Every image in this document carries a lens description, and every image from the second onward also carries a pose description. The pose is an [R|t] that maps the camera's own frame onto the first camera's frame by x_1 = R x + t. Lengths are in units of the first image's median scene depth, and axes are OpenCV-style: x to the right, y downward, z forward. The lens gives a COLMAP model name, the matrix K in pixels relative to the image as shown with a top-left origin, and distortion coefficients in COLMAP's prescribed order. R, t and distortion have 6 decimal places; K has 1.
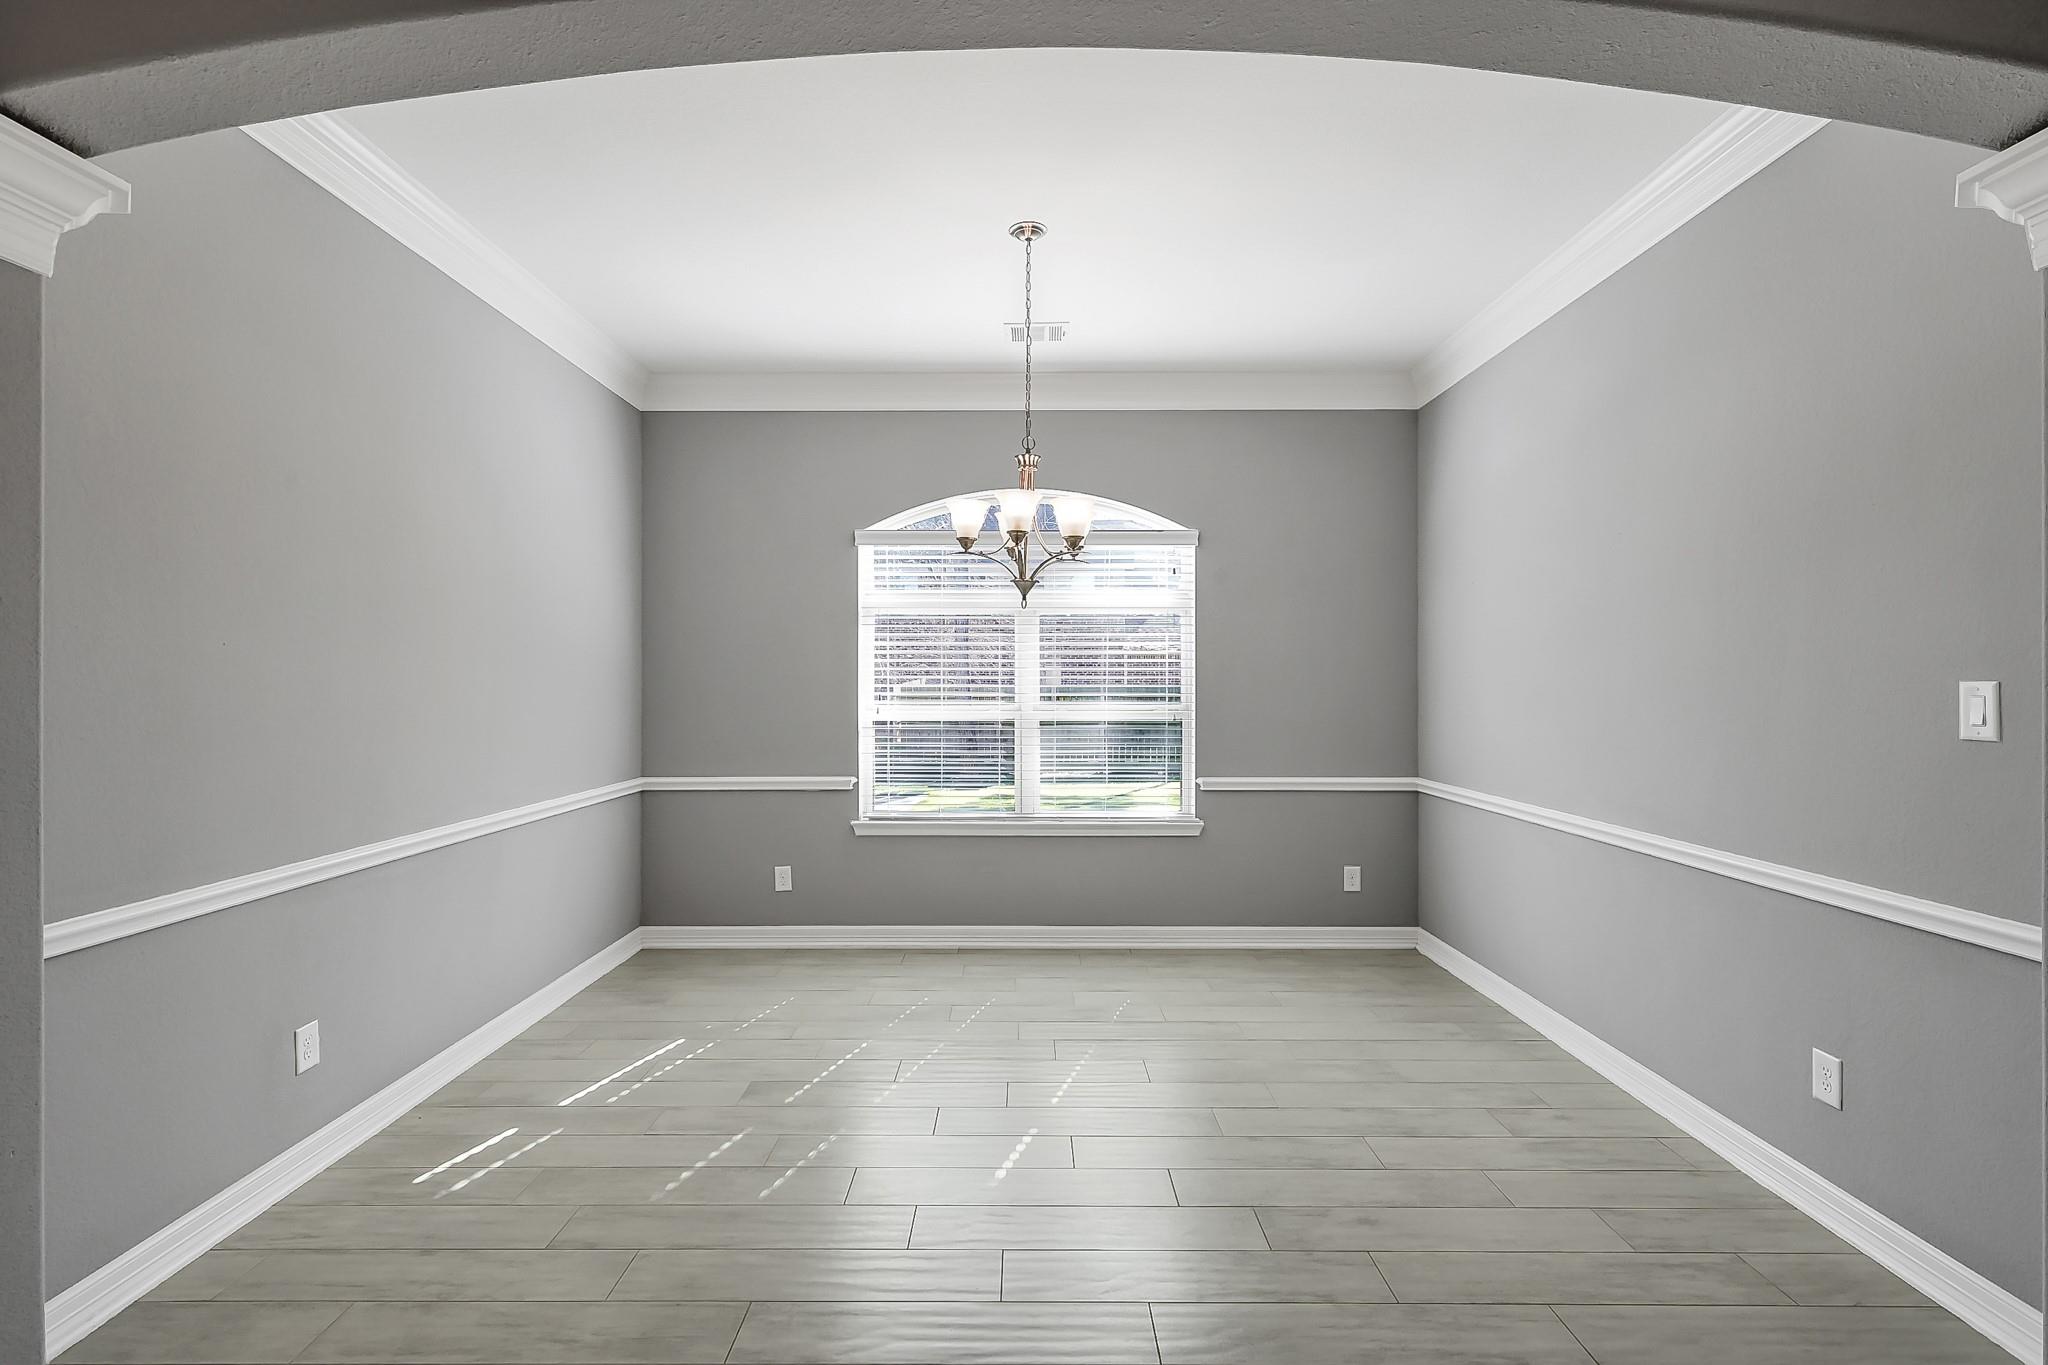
lens RADIAL K [[944.4, 0, 1020.5], [0, 944.4, 671.3], [0, 0, 1]] dist [-0.001370, 0.000196]
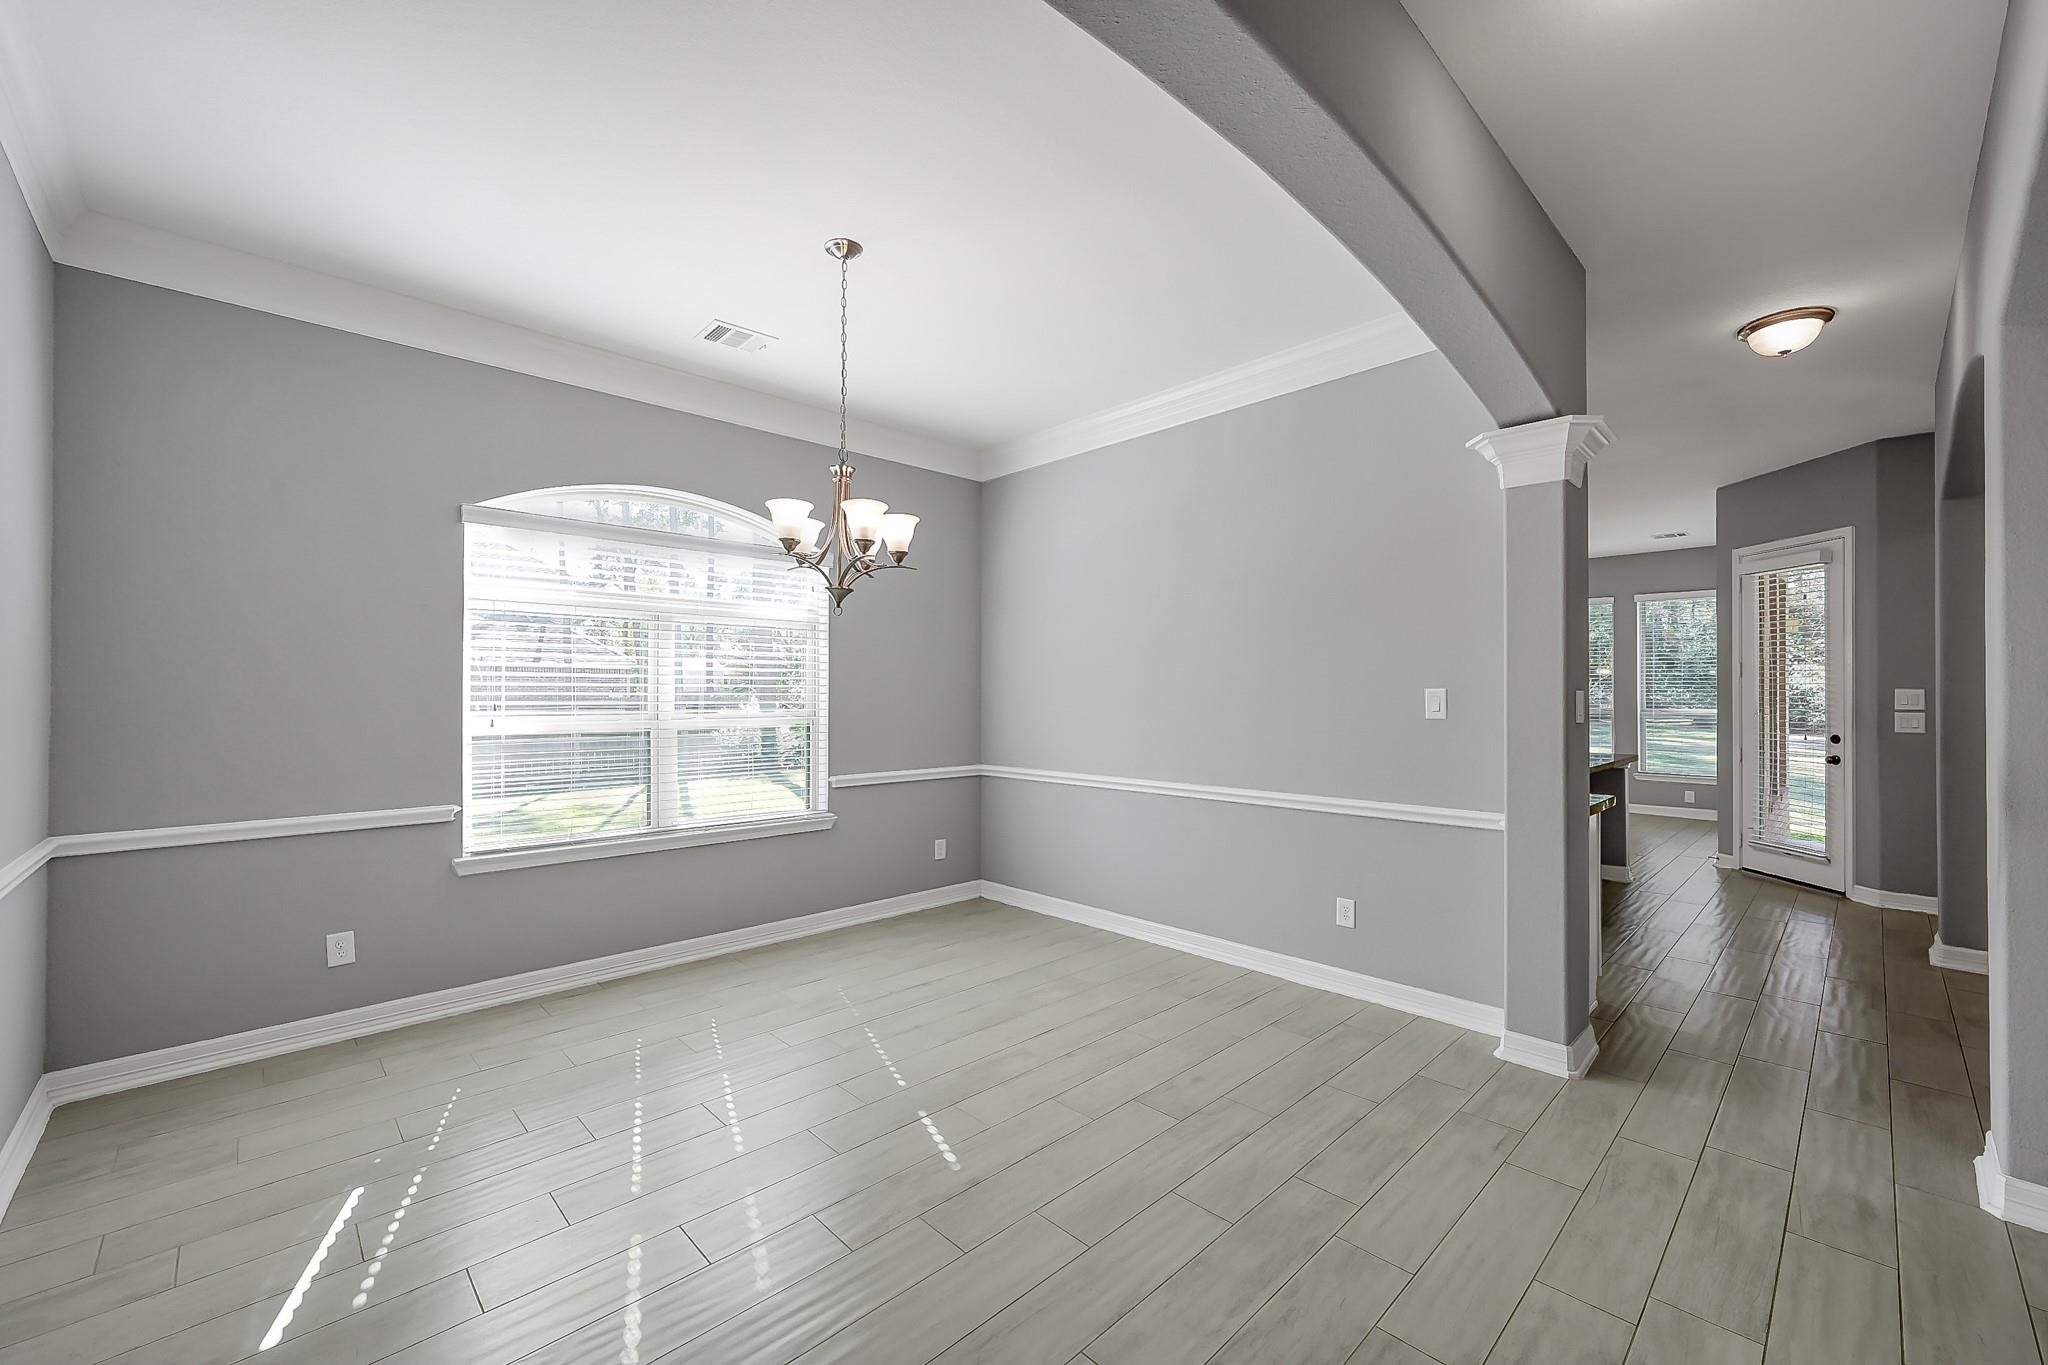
lens RADIAL K [[808.7, 0, 1023.1], [0, 808.7, 682.7], [0, 0, 1]] dist [0.001056, 0.000153]
pose [[0.721370, 0.011245, 0.692459, -0.313858], [-0.008157, 0.999937, -0.007741, 0.007778], [-0.692502, -0.000065, 0.721416, 0.158907]]
